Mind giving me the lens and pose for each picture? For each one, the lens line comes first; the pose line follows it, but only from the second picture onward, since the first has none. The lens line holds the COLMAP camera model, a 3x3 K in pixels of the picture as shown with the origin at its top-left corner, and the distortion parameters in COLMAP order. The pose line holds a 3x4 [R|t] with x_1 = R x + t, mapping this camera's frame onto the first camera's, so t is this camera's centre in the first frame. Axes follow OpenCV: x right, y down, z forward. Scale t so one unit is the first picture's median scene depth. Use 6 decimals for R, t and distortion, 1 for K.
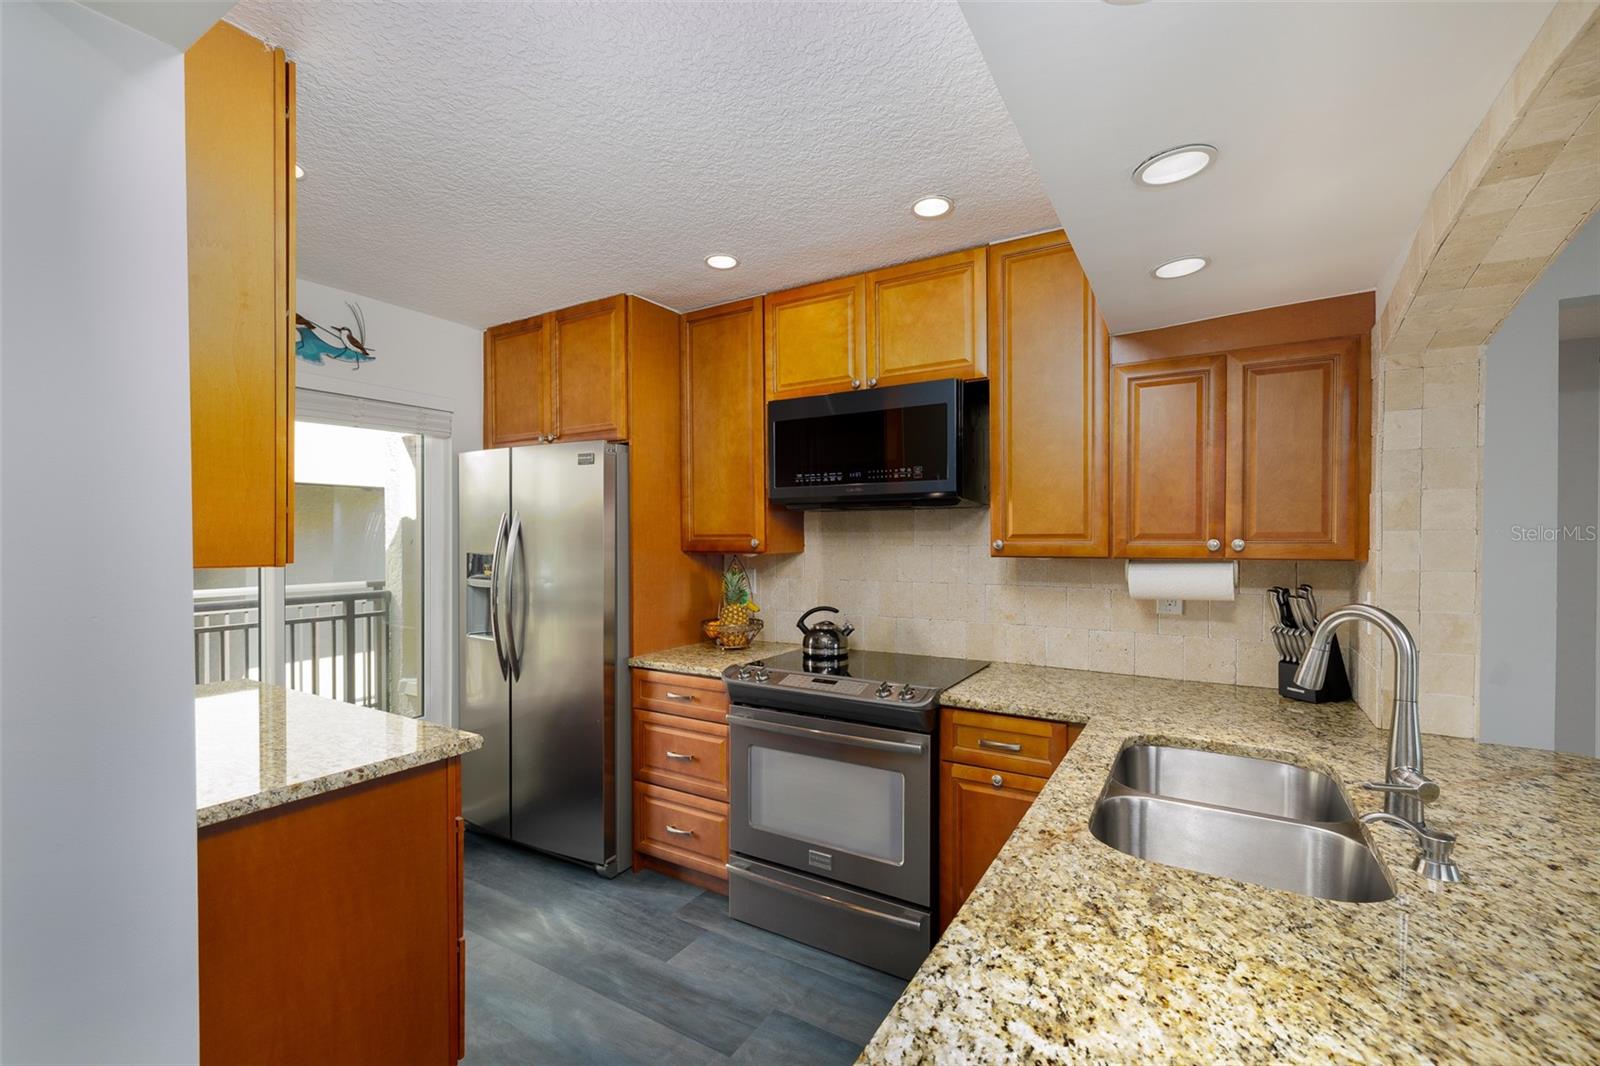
lens RADIAL K [[678.9, 0, 800.4], [0, 678.9, 545.0], [0, 0, 1]] dist [-0.000229, -0.000209]
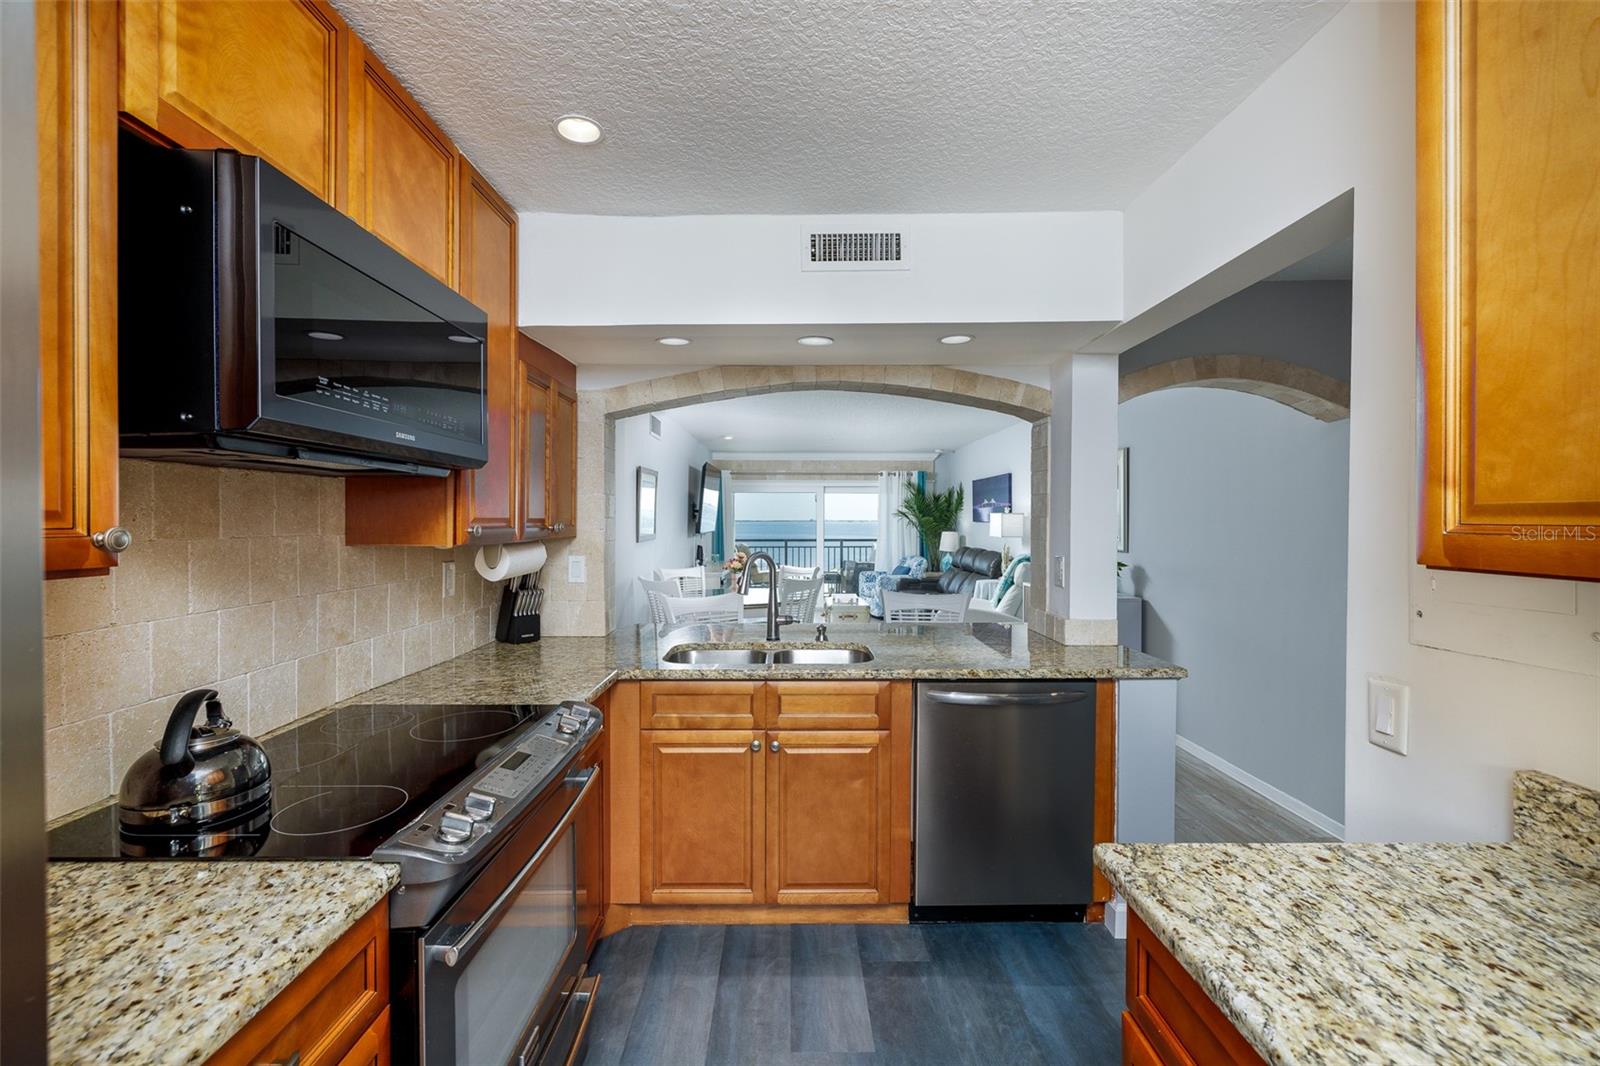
lens RADIAL K [[675.5, 0, 790.0], [0, 675.5, 519.8], [0, 0, 1]] dist [0.000697, -0.000100]
pose [[-0.522084, 0.002996, 0.852889, -0.590817], [0.009371, 0.999954, 0.002224, -0.011917], [-0.852843, 0.009154, -0.522088, 1.083969]]
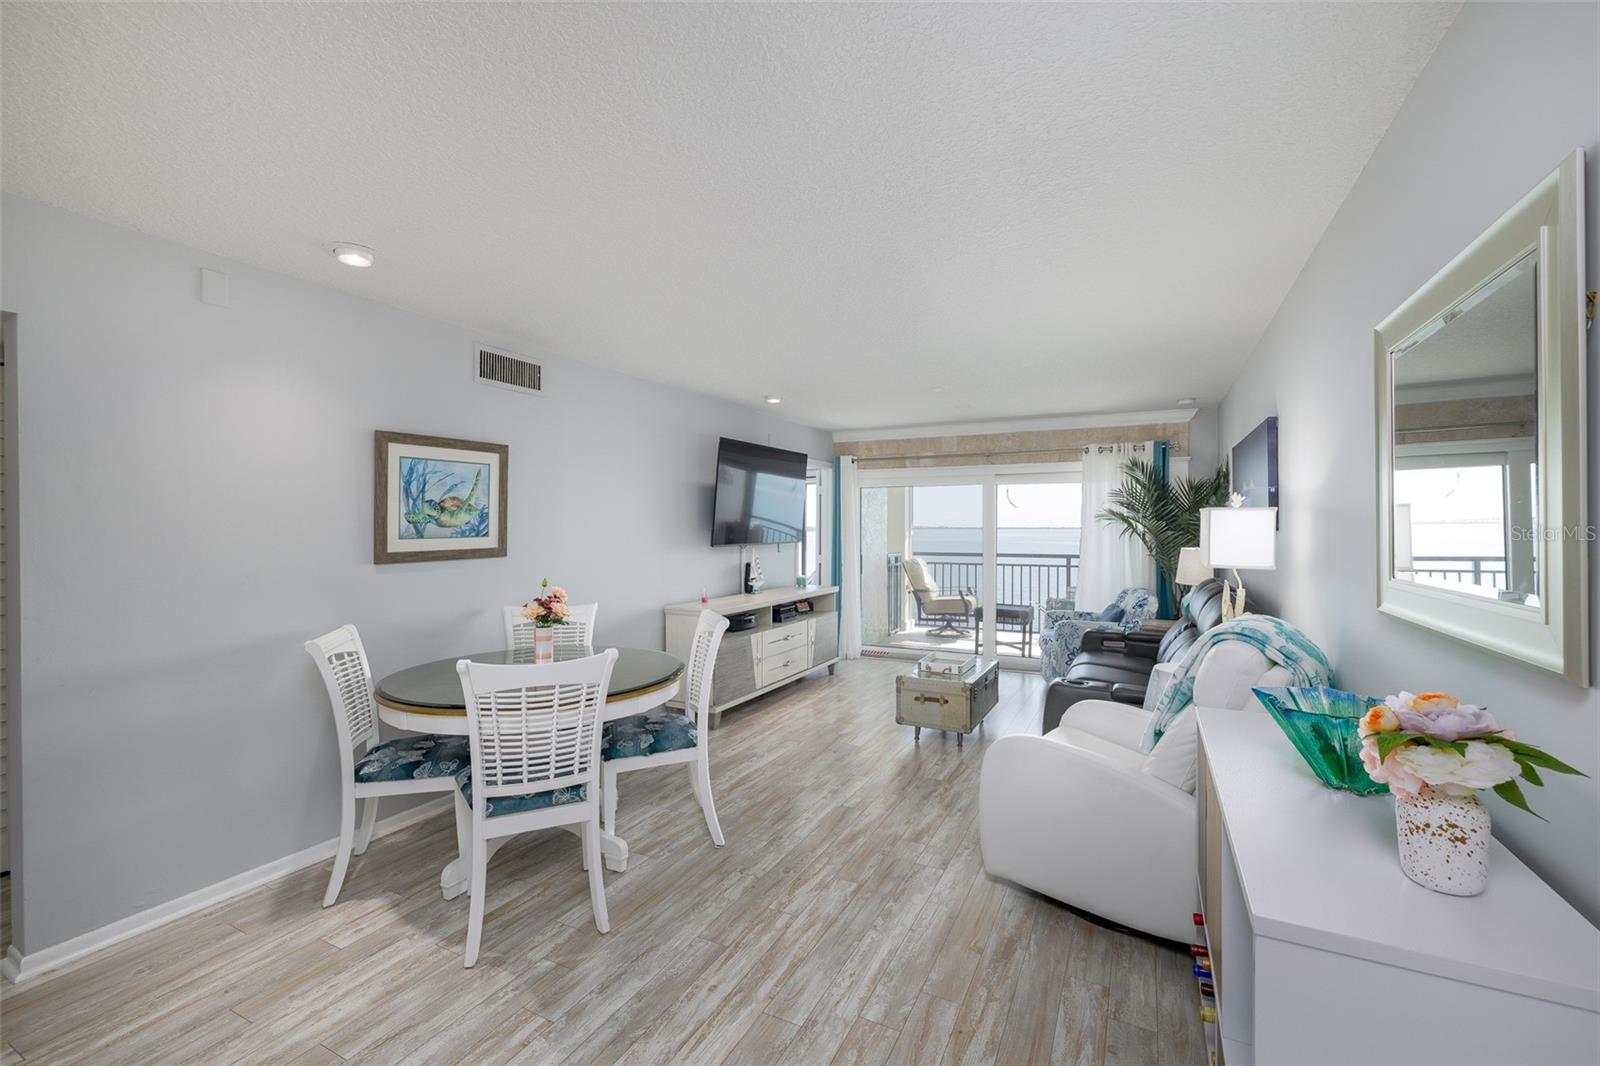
lens RADIAL K [[675.5, 0, 790.0], [0, 675.5, 519.8], [0, 0, 1]] dist [0.000697, -0.000100]
pose [[-0.061332, 0.014118, 0.998018, 0.251859], [0.009609, 0.999862, -0.013554, 0.004977], [-0.998071, 0.008759, -0.061459, -0.360722]]
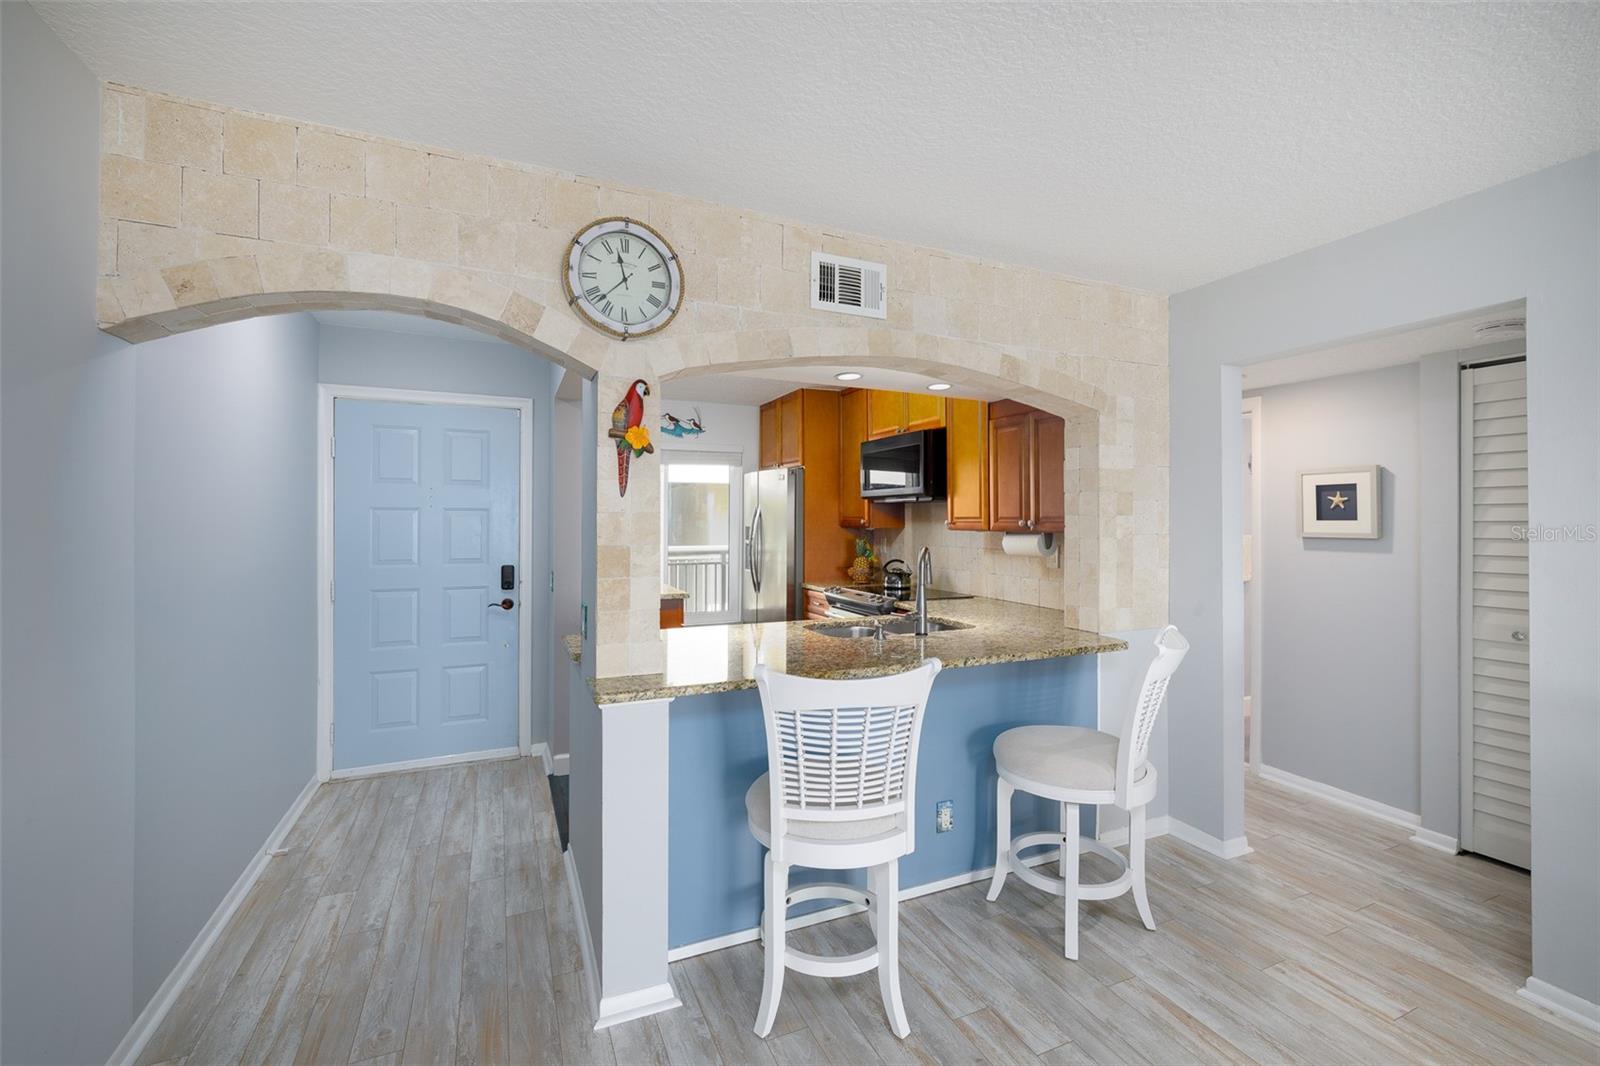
lens RADIAL K [[675.5, 0, 790.0], [0, 675.5, 519.8], [0, 0, 1]] dist [0.000697, -0.000100]
pose [[0.813217, 0.002493, -0.581956, 0.957868], [-0.006472, 0.999968, -0.004760, 0.001455], [0.581925, 0.007637, 0.813206, -0.631987]]
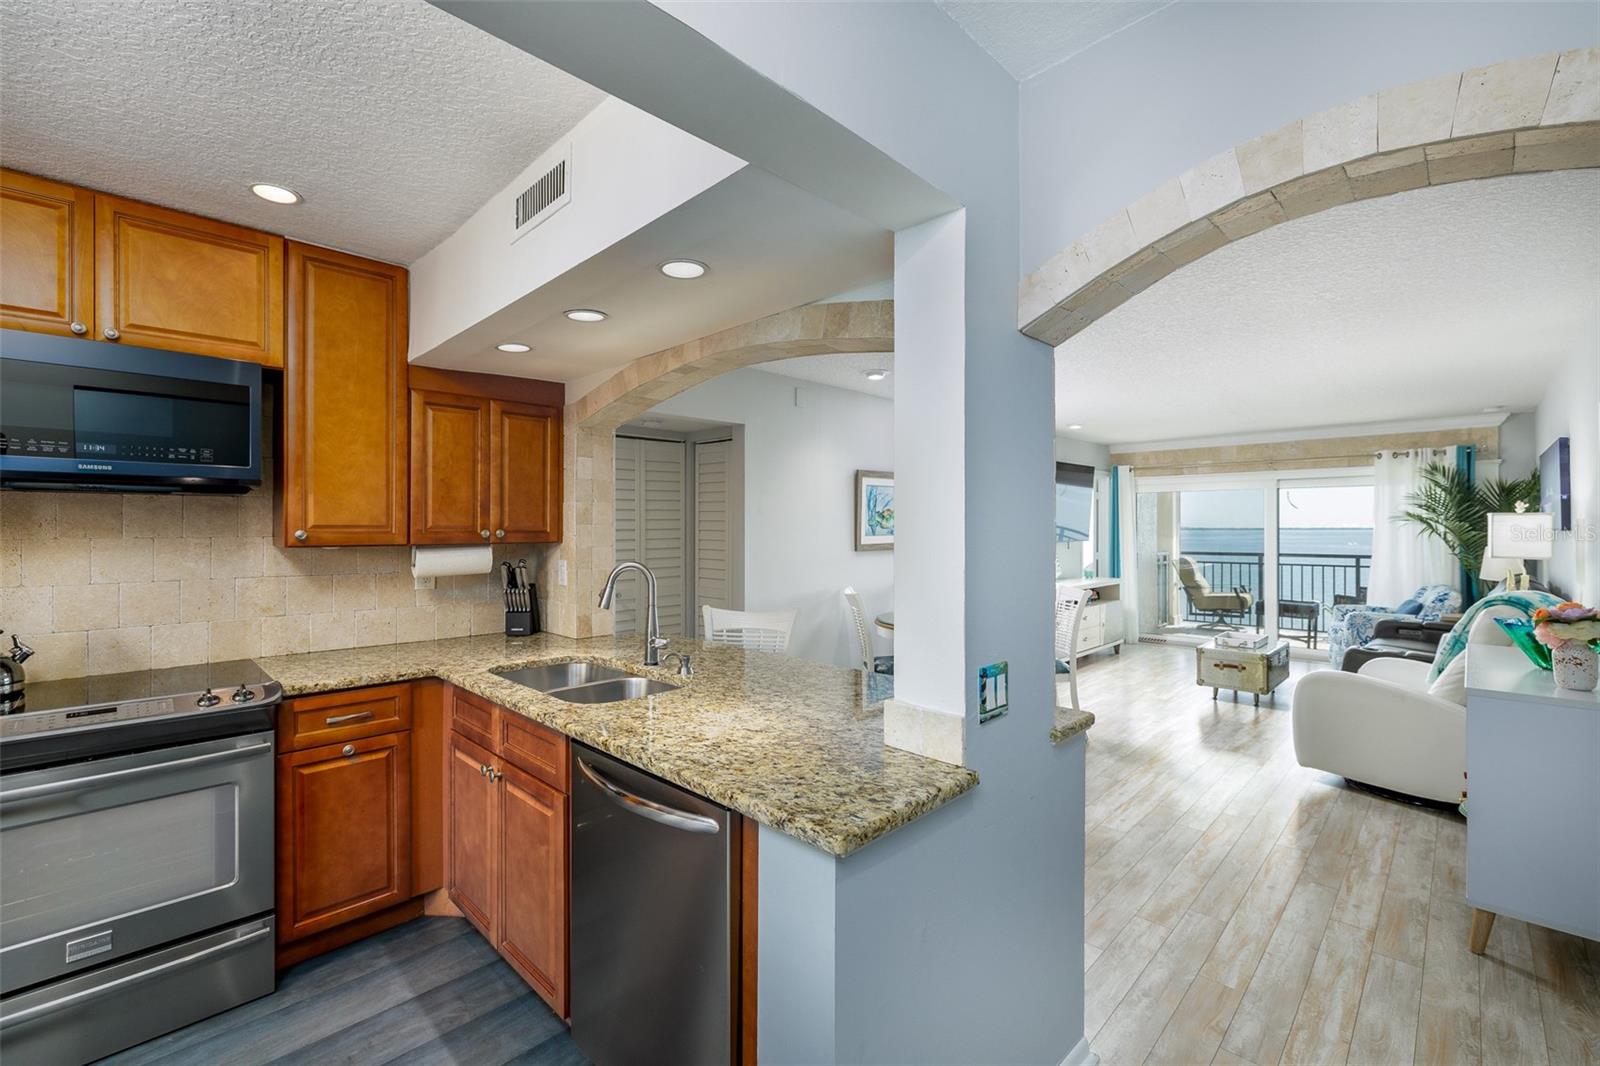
lens RADIAL K [[675.5, 0, 790.0], [0, 675.5, 519.8], [0, 0, 1]] dist [0.000697, -0.000100]
pose [[0.239050, 0.014677, 0.970896, -0.516090], [0.009849, 0.999798, -0.017538, 0.001393], [-0.970957, 0.013754, 0.238857, 0.038371]]
